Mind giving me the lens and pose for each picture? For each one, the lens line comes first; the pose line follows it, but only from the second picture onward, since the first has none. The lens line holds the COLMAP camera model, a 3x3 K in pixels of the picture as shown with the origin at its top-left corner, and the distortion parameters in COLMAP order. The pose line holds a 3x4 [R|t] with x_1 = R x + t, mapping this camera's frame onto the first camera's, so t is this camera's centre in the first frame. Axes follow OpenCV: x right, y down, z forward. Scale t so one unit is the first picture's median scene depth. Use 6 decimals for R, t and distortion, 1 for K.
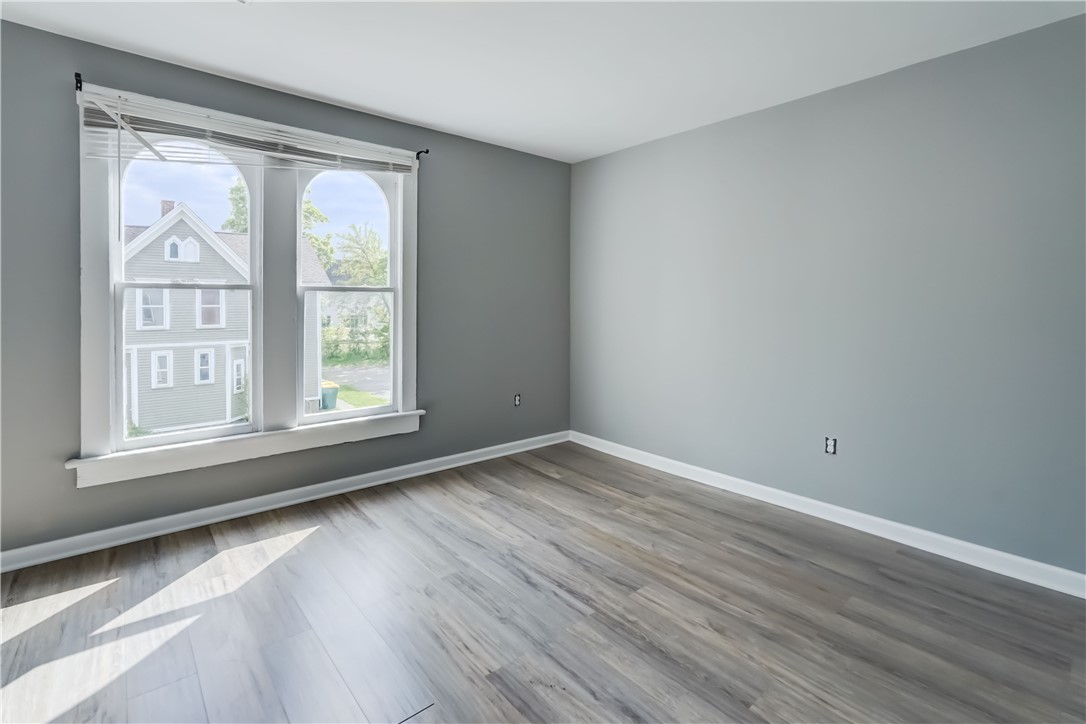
lens RADIAL K [[499.1, 0, 540.8], [0, 499.1, 313.3], [0, 0, 1]] dist [-0.003197, -0.000137]
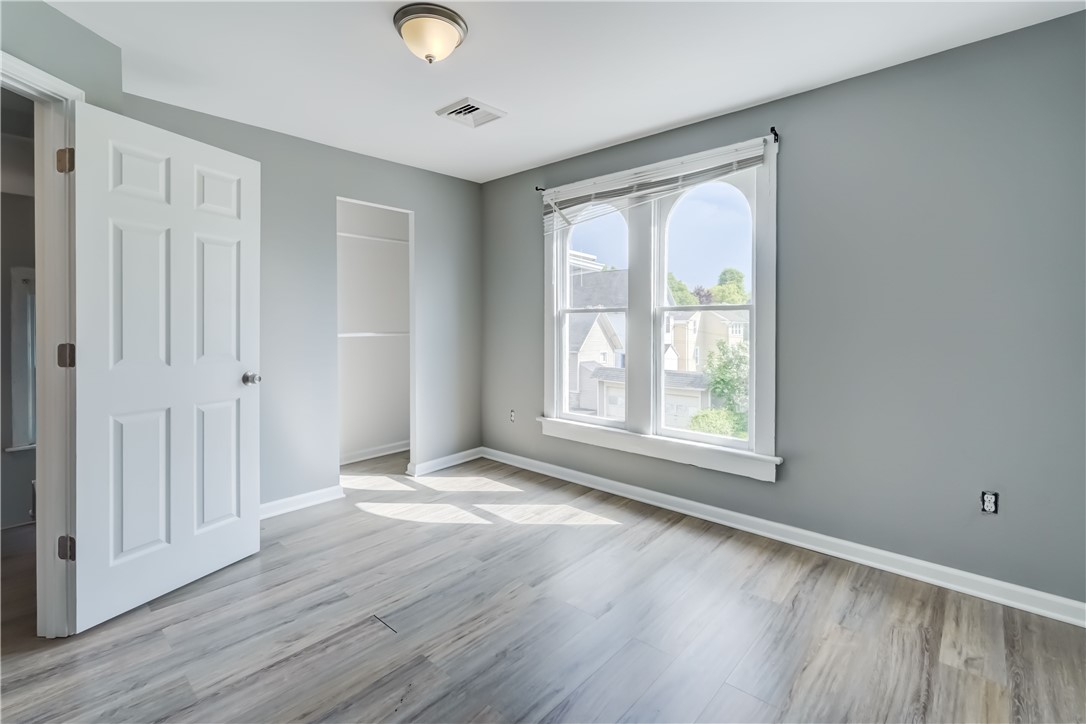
lens RADIAL K [[499.4, 0, 541.4], [0, 499.4, 321.7], [0, 0, 1]] dist [0.000914, -0.000027]
pose [[0.130421, -0.007730, -0.991429, 0.657908], [-0.021227, 0.999719, -0.010587, -0.004896], [0.991231, 0.022426, 0.130220, 0.701209]]
